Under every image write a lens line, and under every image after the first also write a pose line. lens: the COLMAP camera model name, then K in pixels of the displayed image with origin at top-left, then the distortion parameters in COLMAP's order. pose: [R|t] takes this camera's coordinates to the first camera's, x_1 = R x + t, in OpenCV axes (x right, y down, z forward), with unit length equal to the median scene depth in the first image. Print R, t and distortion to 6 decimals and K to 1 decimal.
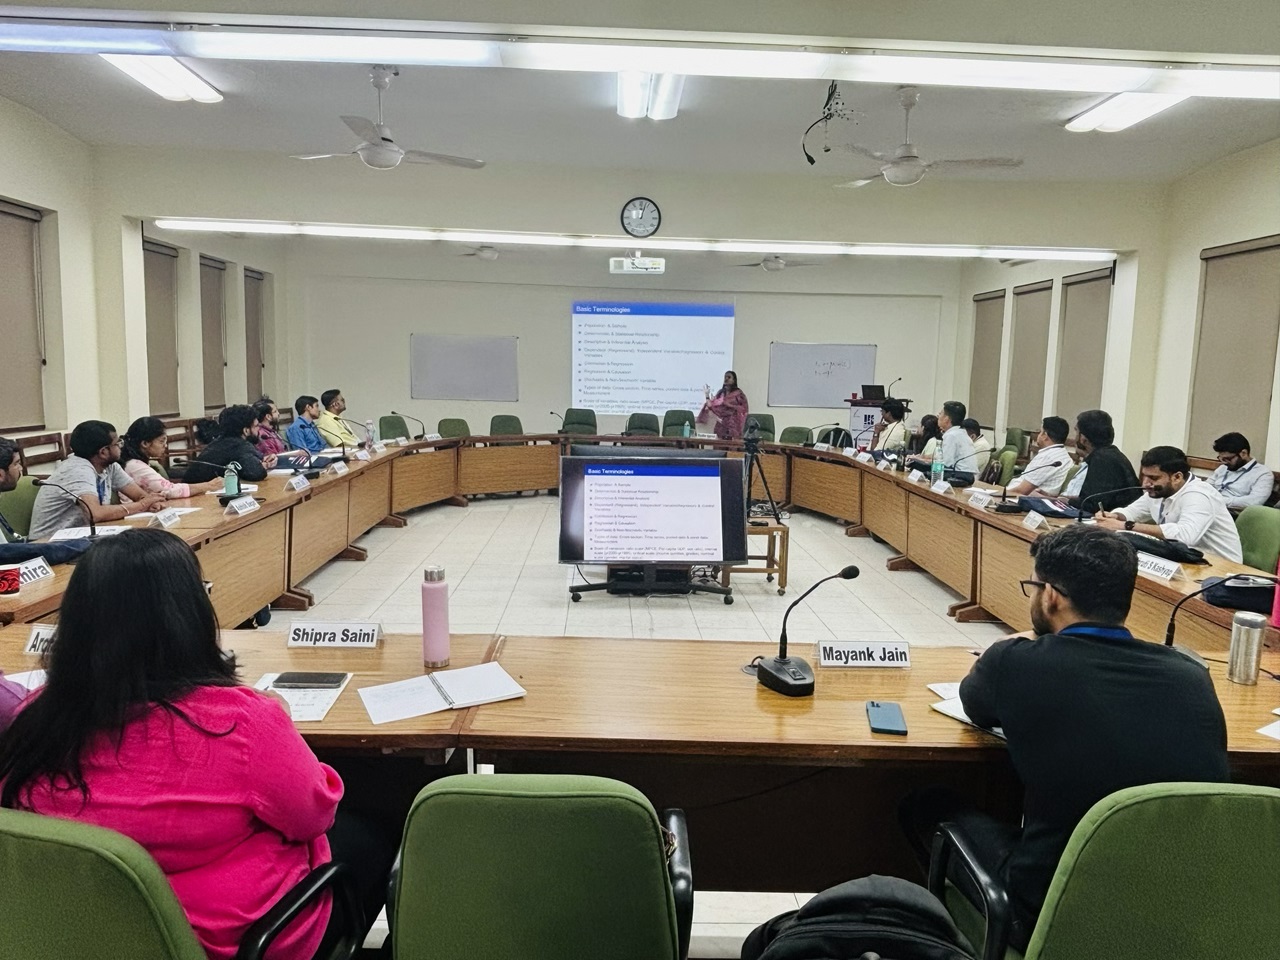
lens RADIAL K [[853.2, 0, 637.8], [0, 853.2, 476.2], [0, 0, 1]] dist [0.001133, 0.000659]
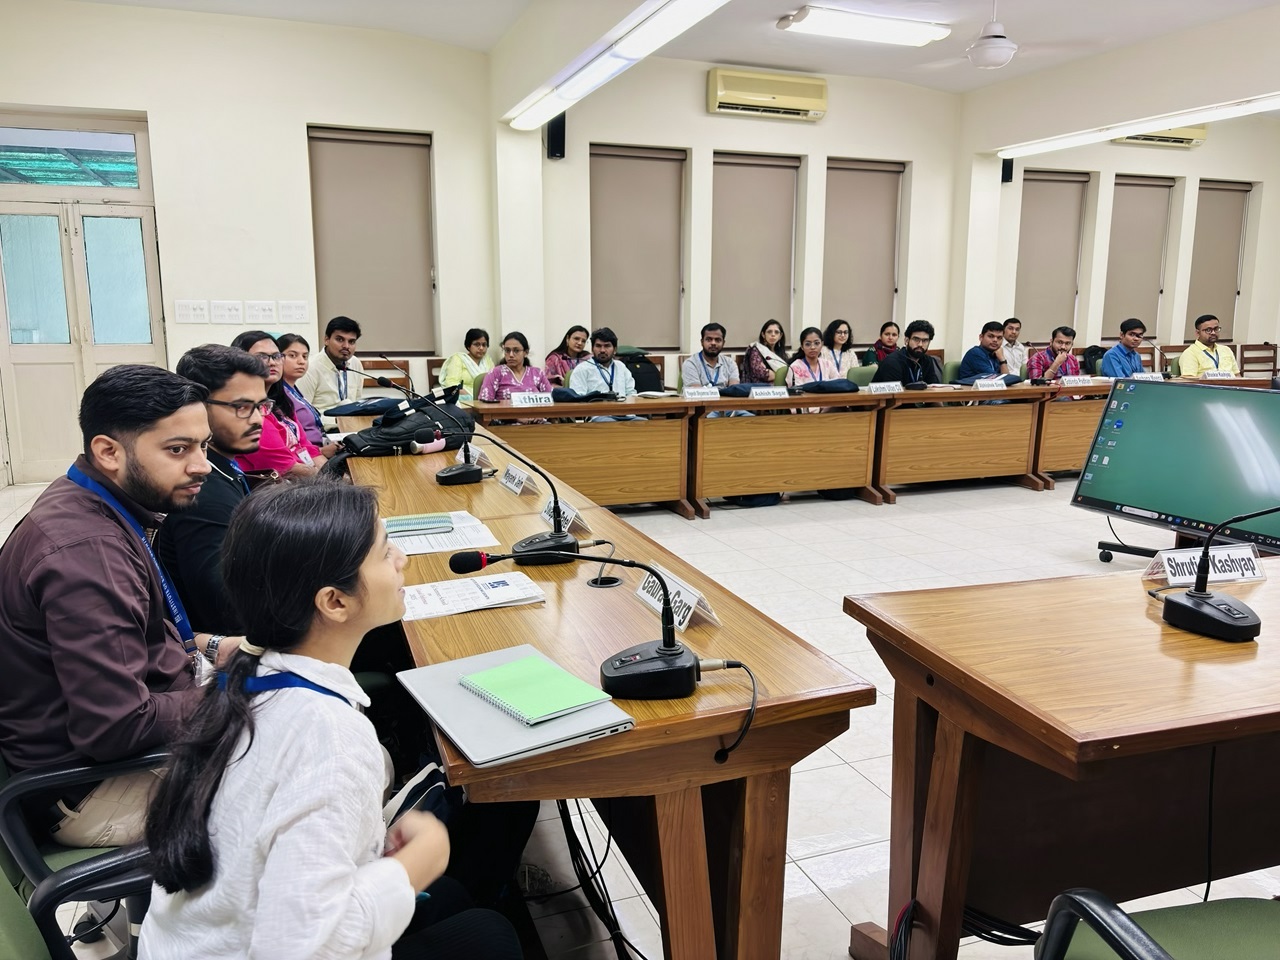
lens RADIAL K [[971.5, 0, 640.3], [0, 971.5, 480.5], [0, 0, 1]] dist [-0.002662, 0.007030]
pose [[0.321178, 0.144165, -0.935981, 0.605947], [-0.107650, 0.987497, 0.115160, 0.012770], [0.940881, 0.063772, 0.332682, 0.268253]]
